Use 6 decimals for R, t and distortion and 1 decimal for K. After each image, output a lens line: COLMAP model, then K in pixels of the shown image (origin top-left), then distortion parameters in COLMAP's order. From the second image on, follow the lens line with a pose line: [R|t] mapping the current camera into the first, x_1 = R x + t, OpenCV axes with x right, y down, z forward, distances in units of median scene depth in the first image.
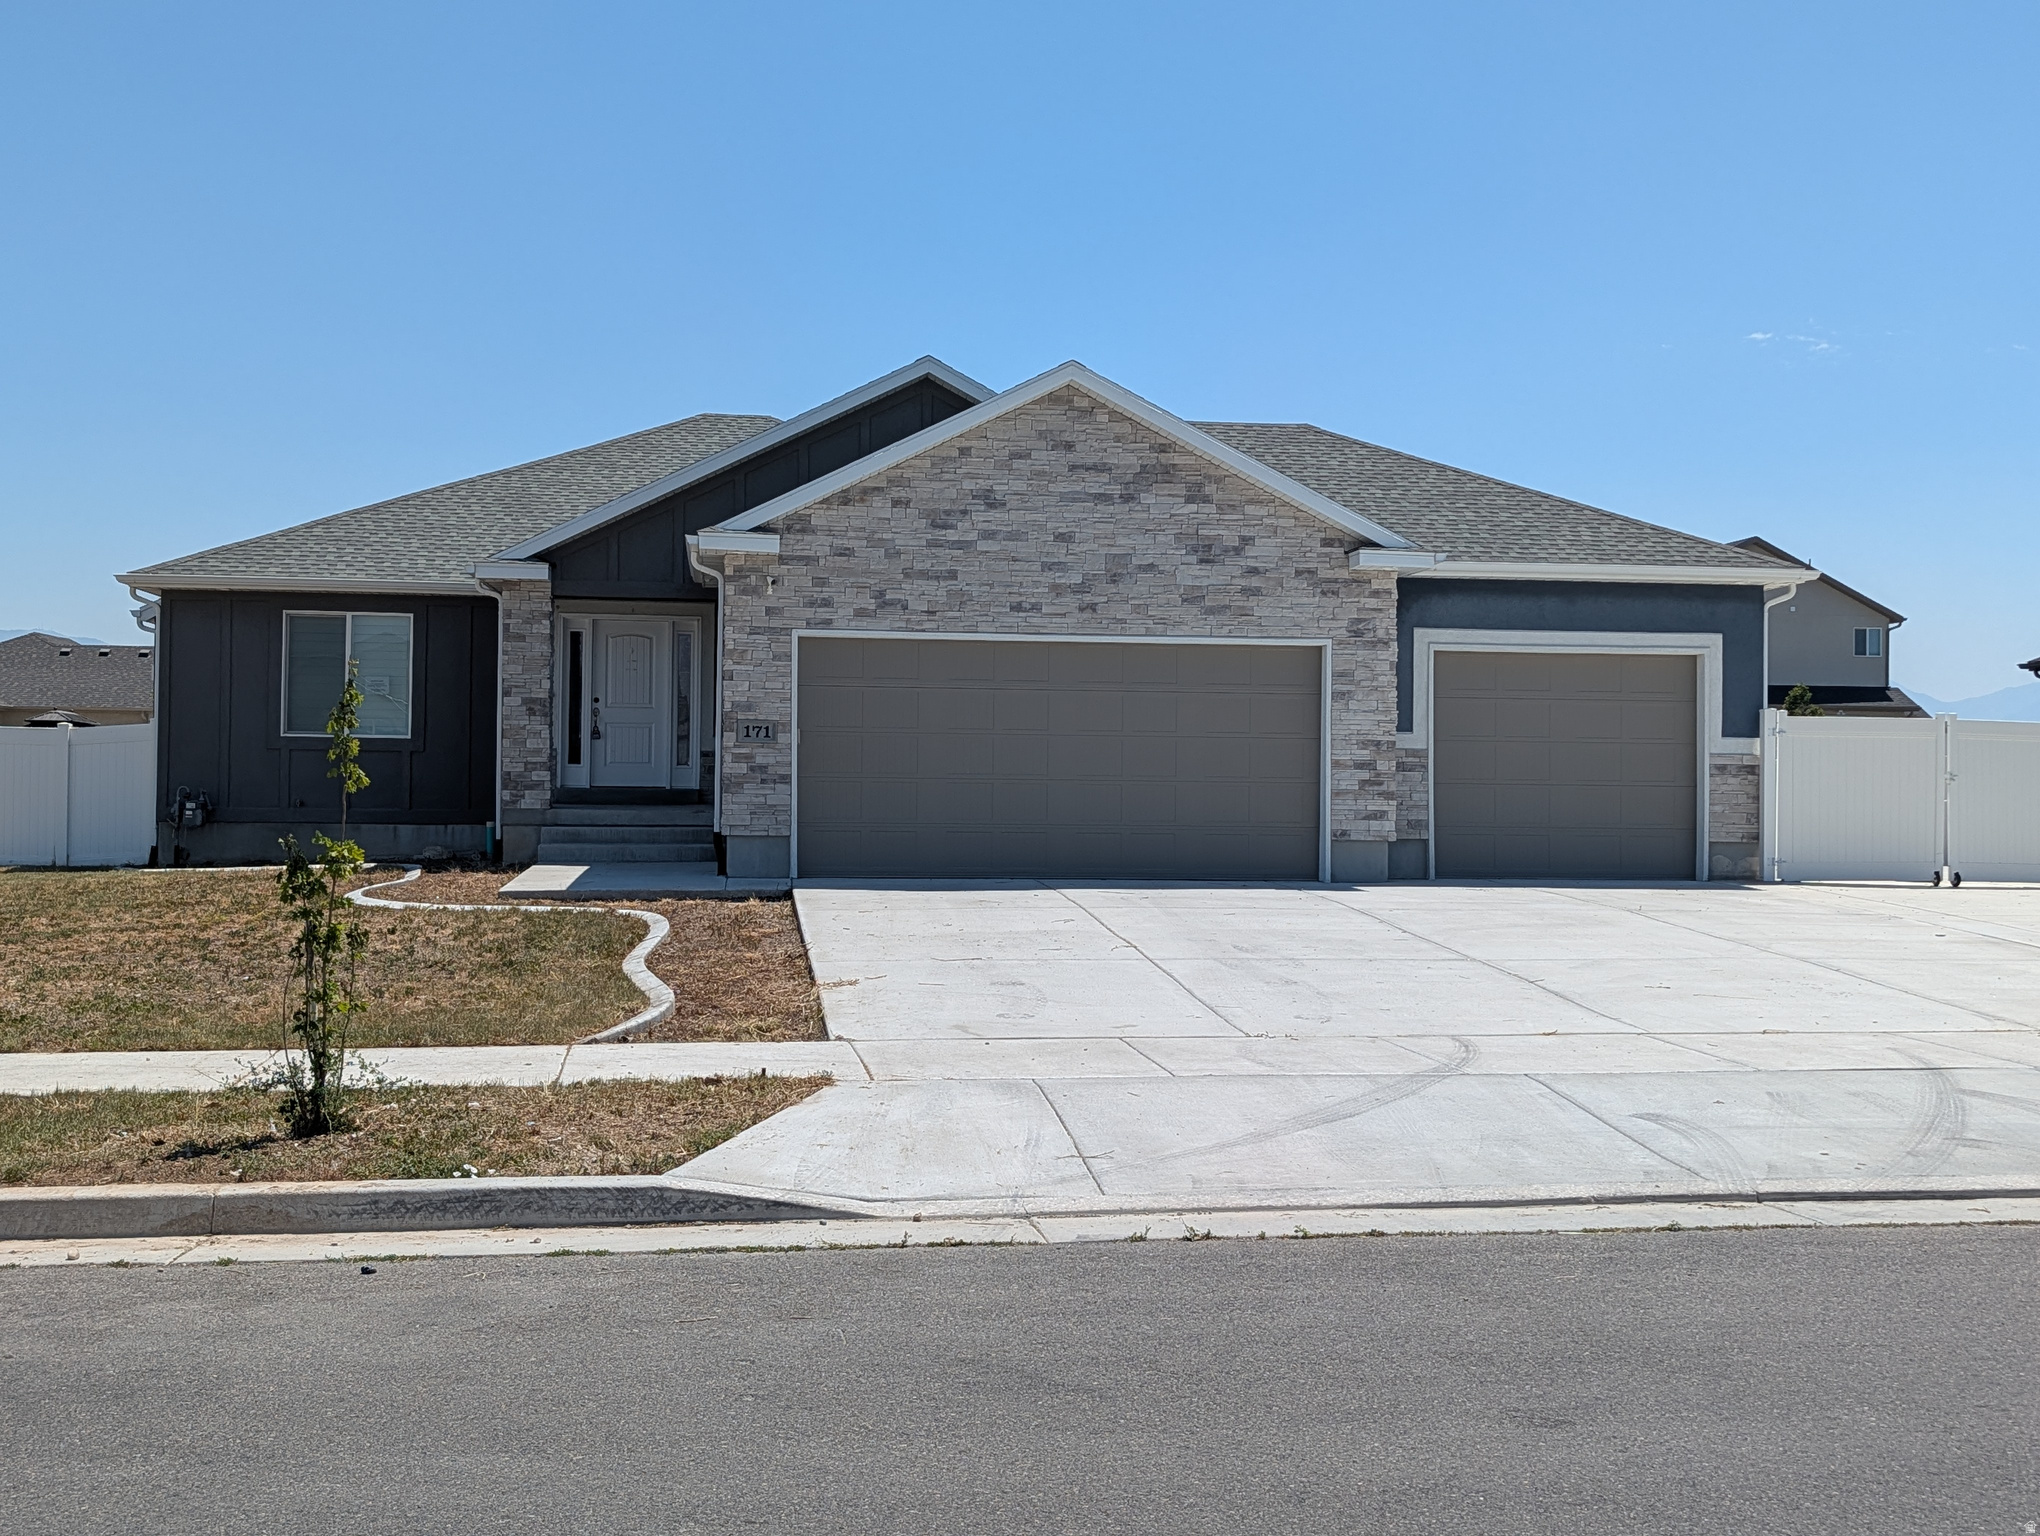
lens RADIAL K [[1468.8, 0, 1010.5], [0, 1468.8, 772.0], [0, 0, 1]] dist [0.028740, -0.026082]
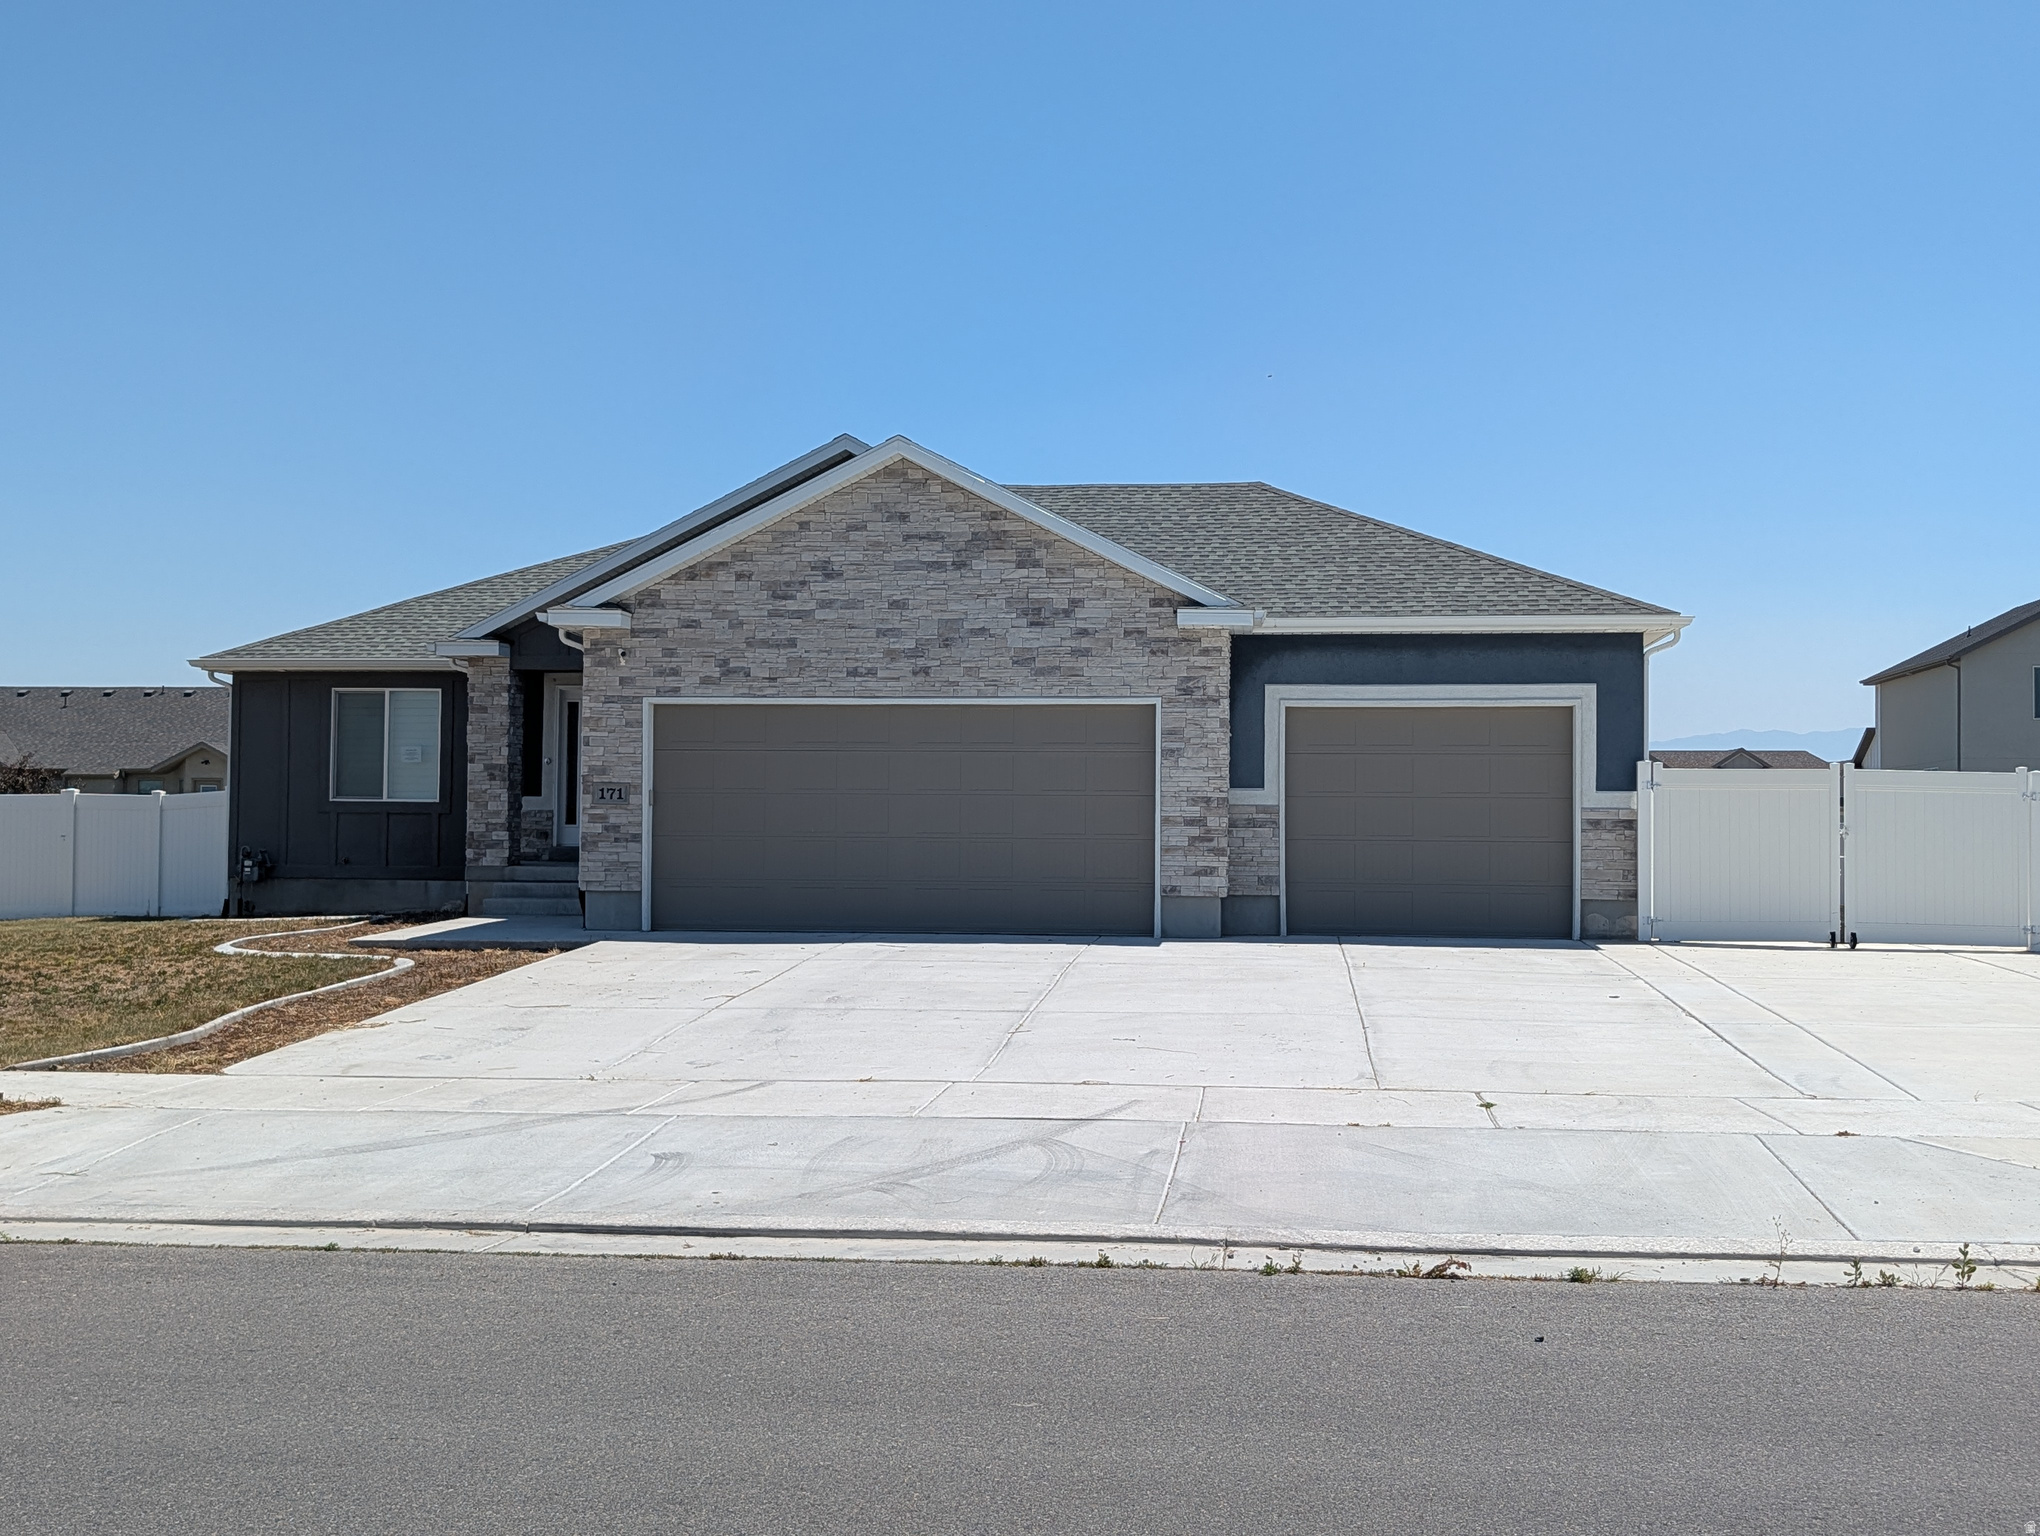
lens RADIAL K [[1468.8, 0, 1185.8], [0, 1468.8, 808.1], [0, 0, 1]] dist [0.028740, -0.026082]
pose [[0.986513, -0.006812, -0.163539, 0.399031], [0.004328, 0.999870, -0.015539, 0.001524], [0.163623, 0.014622, 0.986415, 0.007955]]
